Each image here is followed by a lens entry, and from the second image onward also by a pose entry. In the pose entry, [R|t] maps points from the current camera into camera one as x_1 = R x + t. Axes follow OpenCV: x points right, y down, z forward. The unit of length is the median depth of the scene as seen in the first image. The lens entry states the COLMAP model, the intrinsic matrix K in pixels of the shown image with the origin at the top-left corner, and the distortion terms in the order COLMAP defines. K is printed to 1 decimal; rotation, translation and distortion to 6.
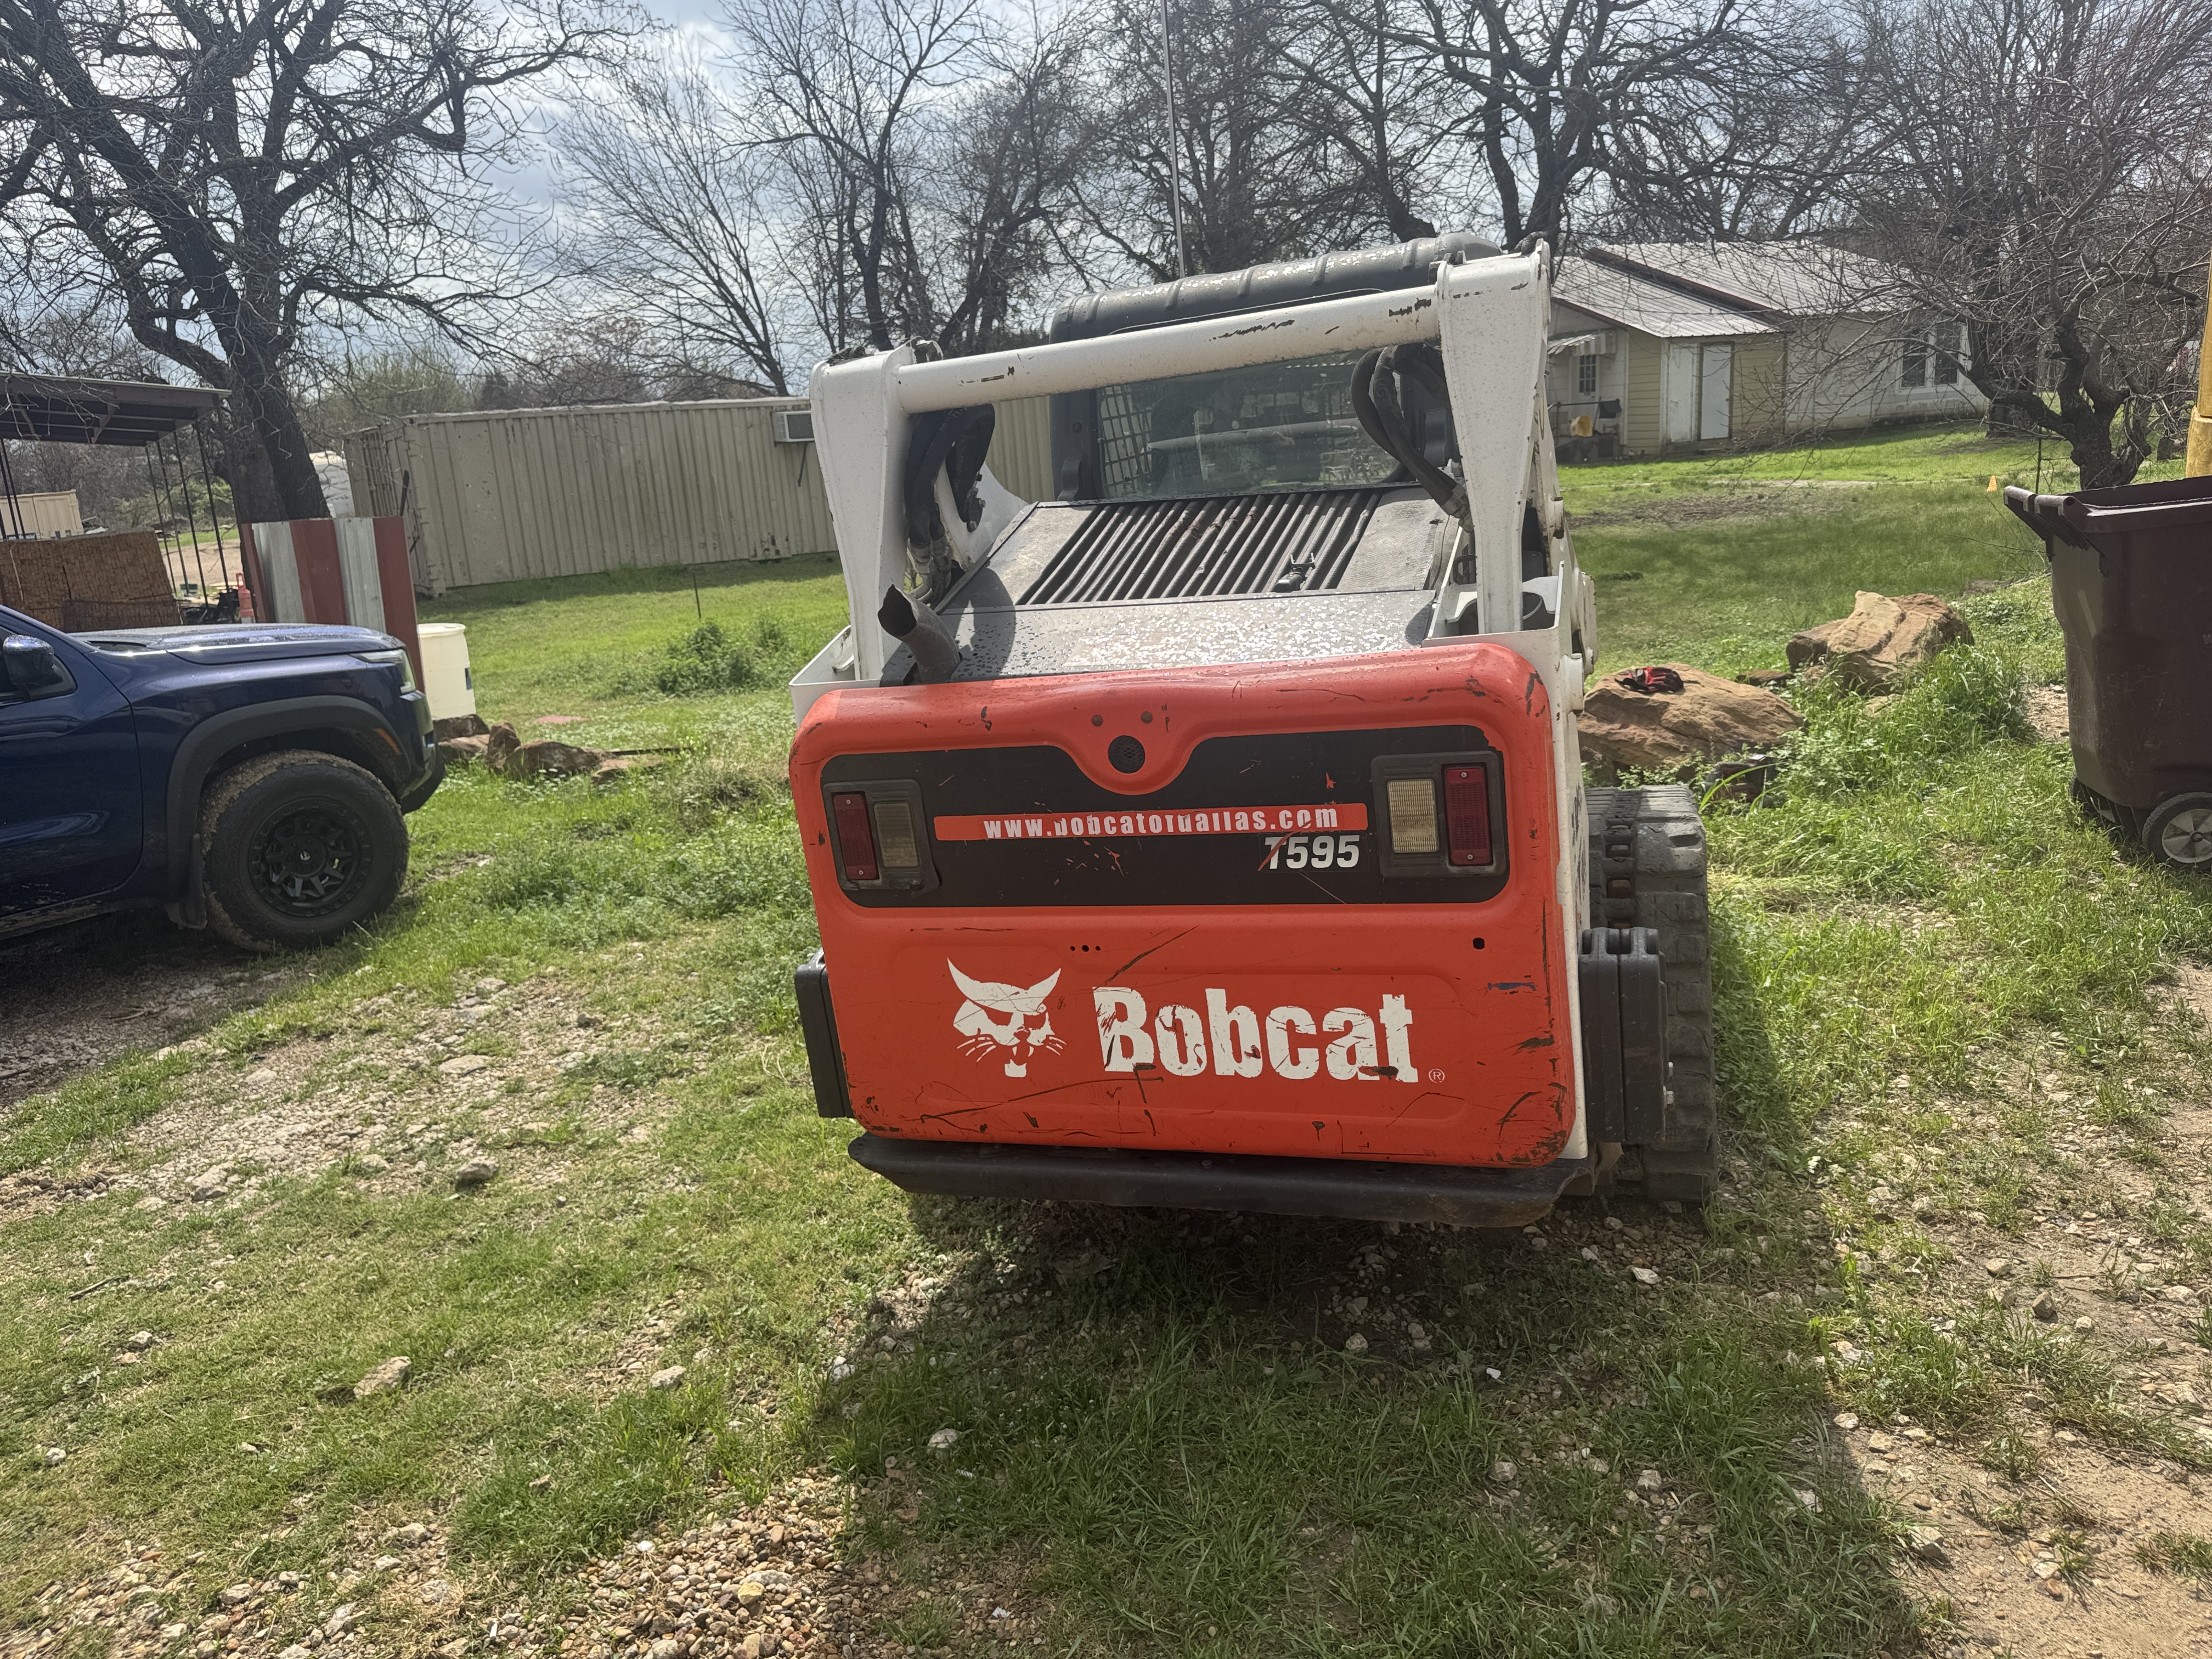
lens RADIAL K [[1550.6, 0, 1168.2], [0, 1550.6, 827.9], [0, 0, 1]] dist [0.074401, -0.097791]
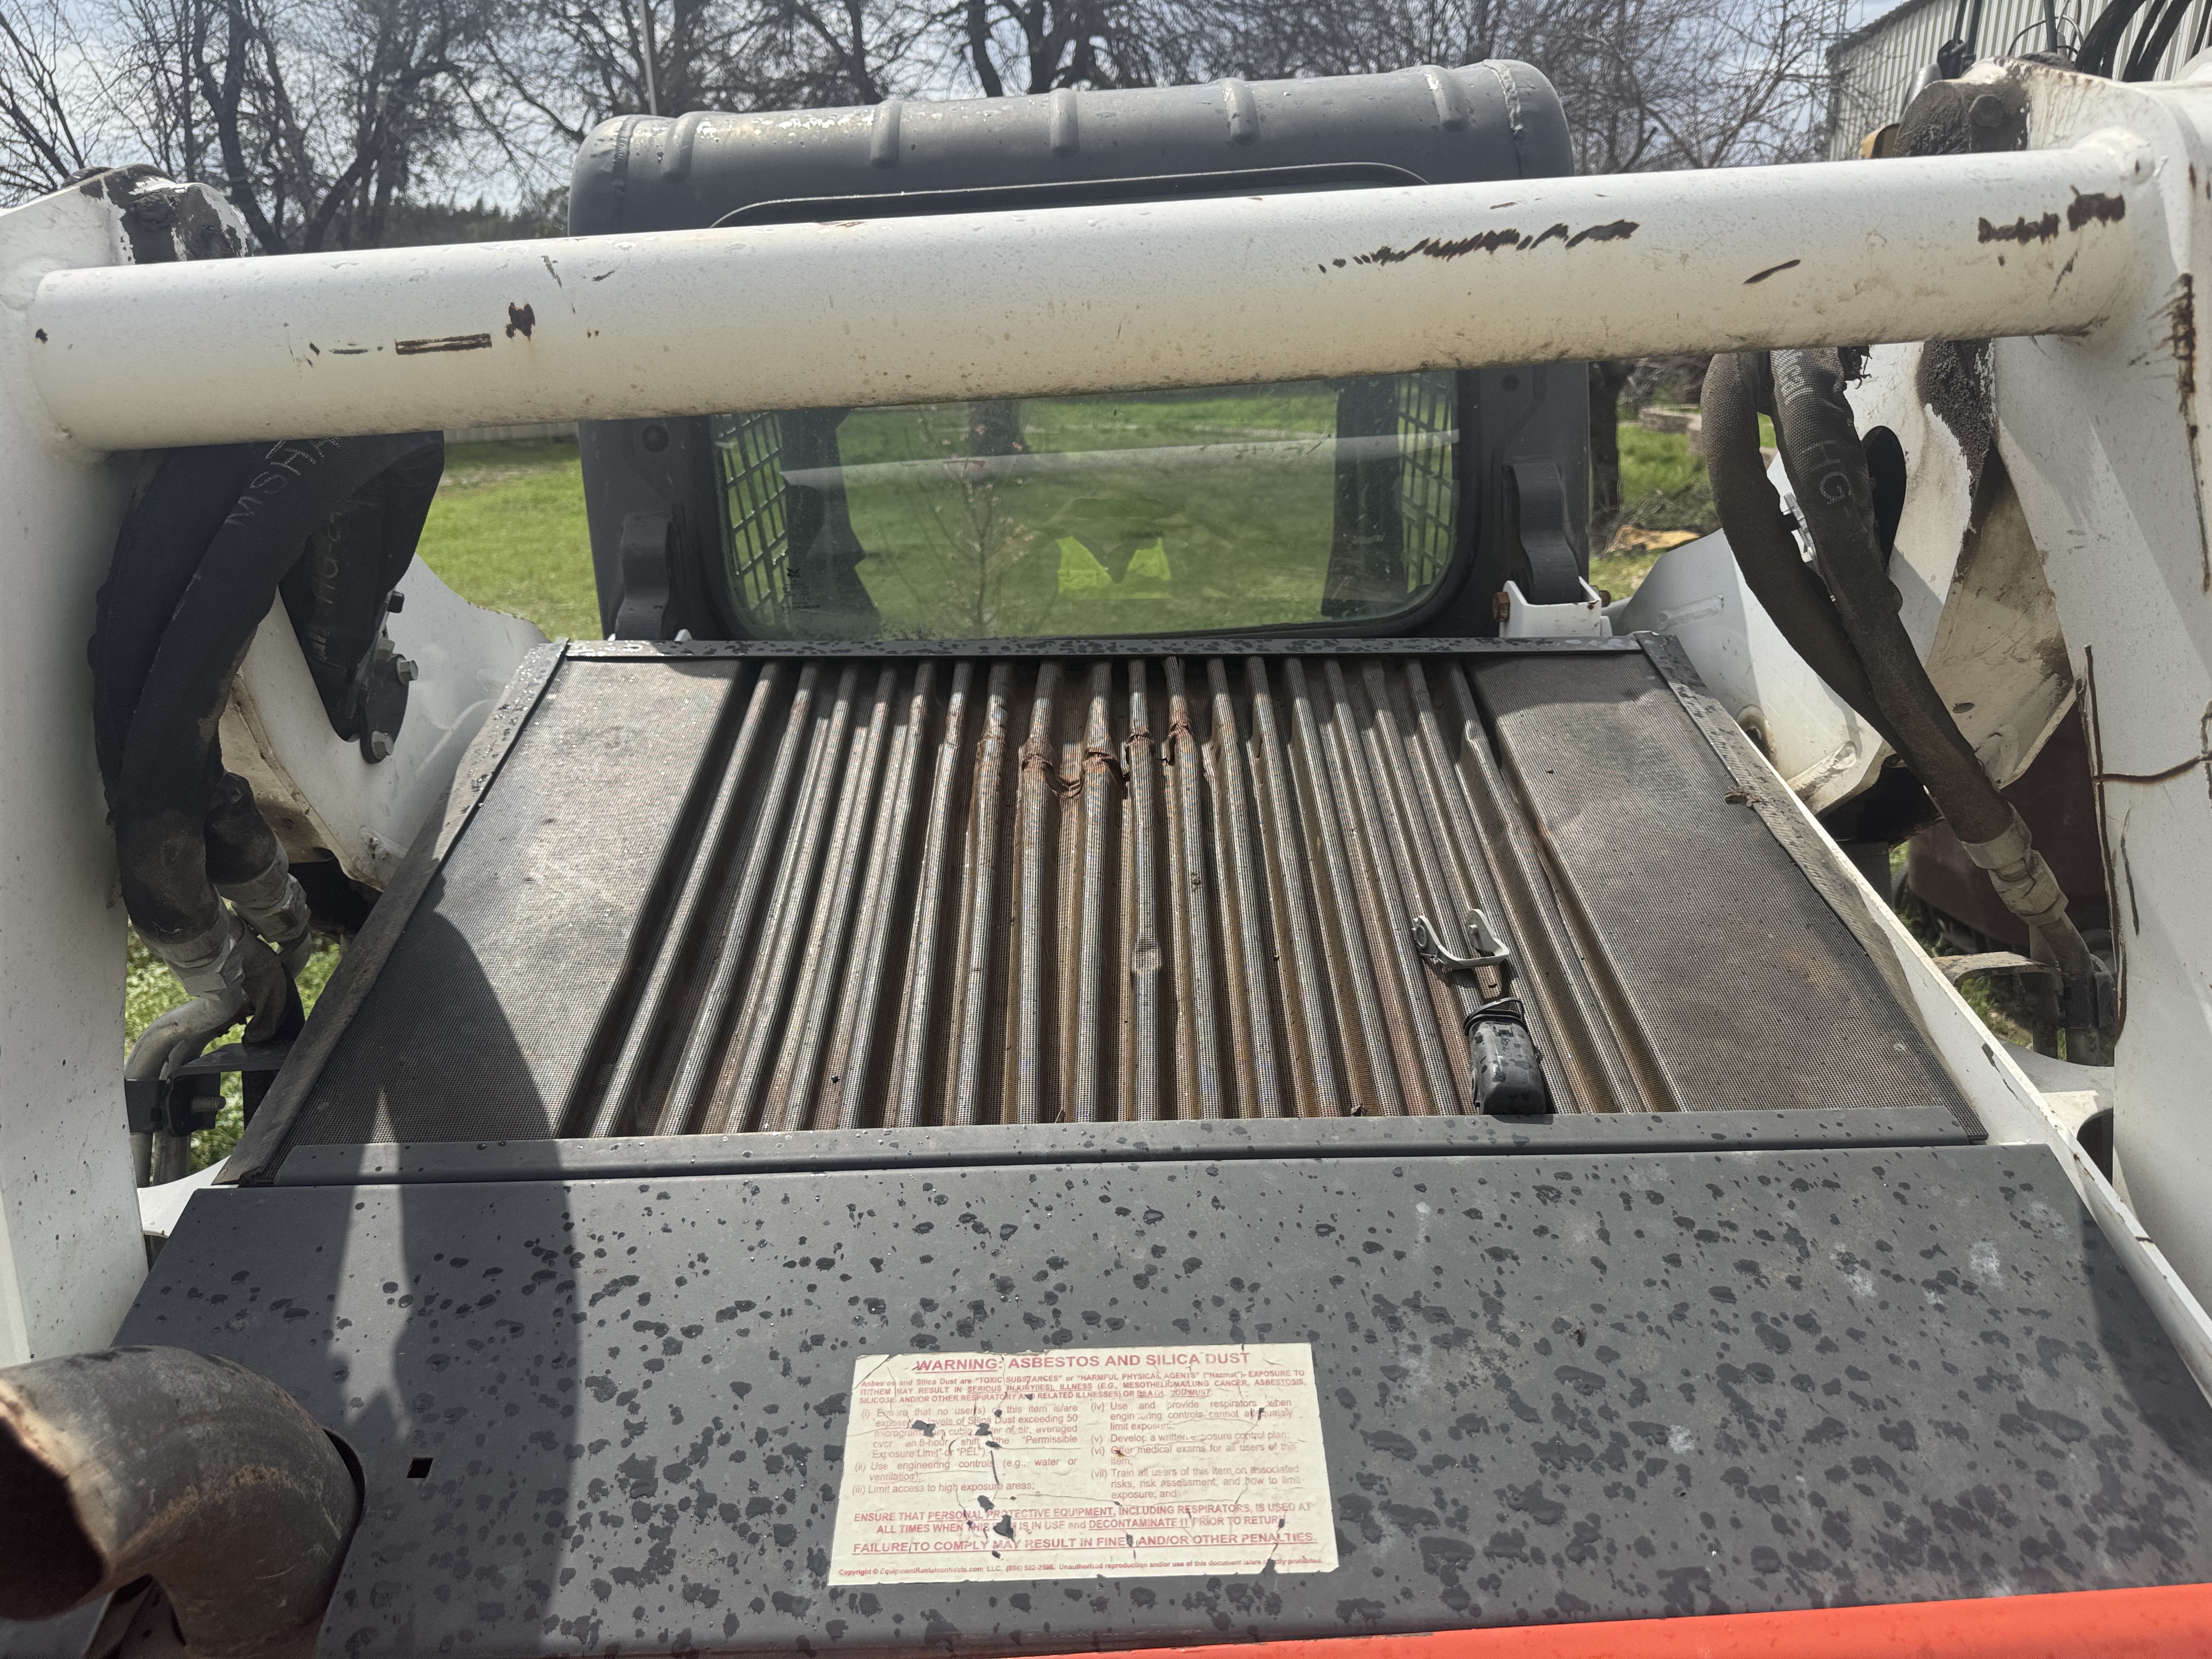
lens RADIAL K [[1547.3, 0, 1124.6], [0, 1547.3, 824.4], [0, 0, 1]] dist [-0.007733, -0.002203]
pose [[0.949365, -0.035191, 0.312197, -0.027039], [0.018485, 0.998242, 0.056311, -0.068651], [-0.313630, -0.047689, 0.948347, 0.220248]]
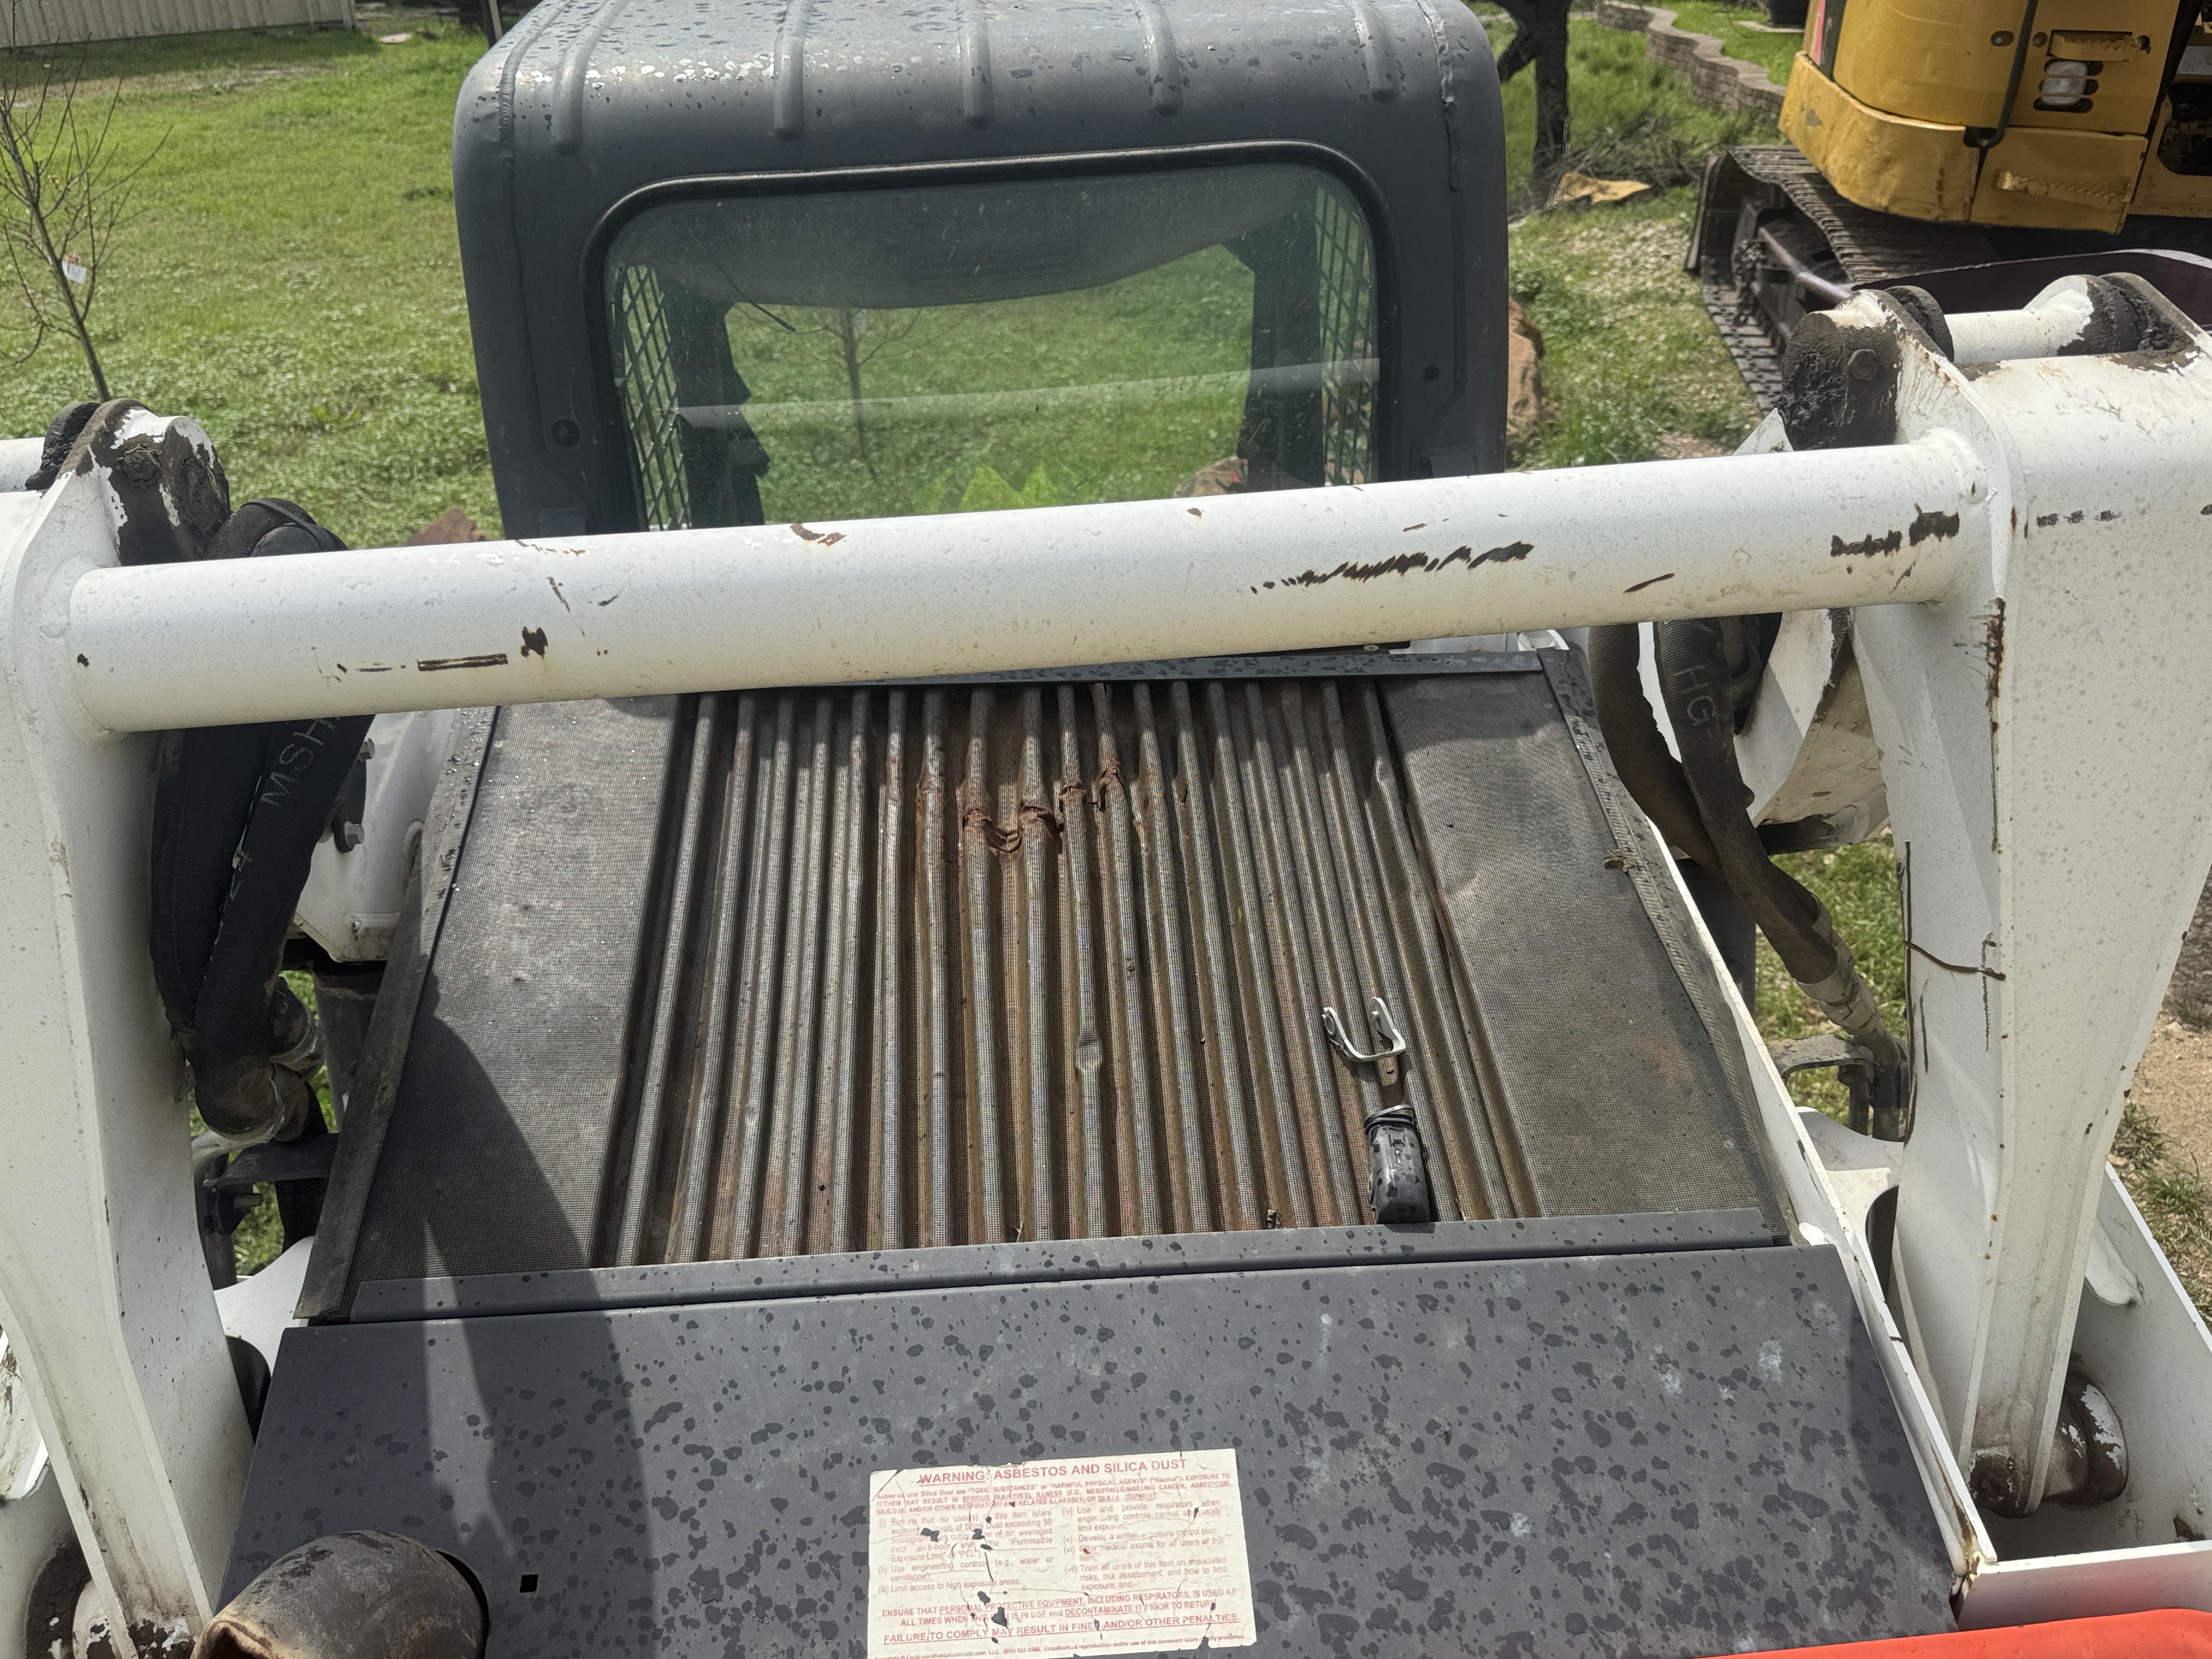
lens RADIAL K [[1688.8, 0, 1106.0], [0, 1688.8, 829.5], [0, 0, 1]] dist [0.001741, -0.012445]
pose [[0.929744, -0.115818, 0.349519, -0.035478], [0.020255, 0.963893, 0.265519, -0.106091], [-0.367650, -0.239785, 0.898519, 0.205732]]
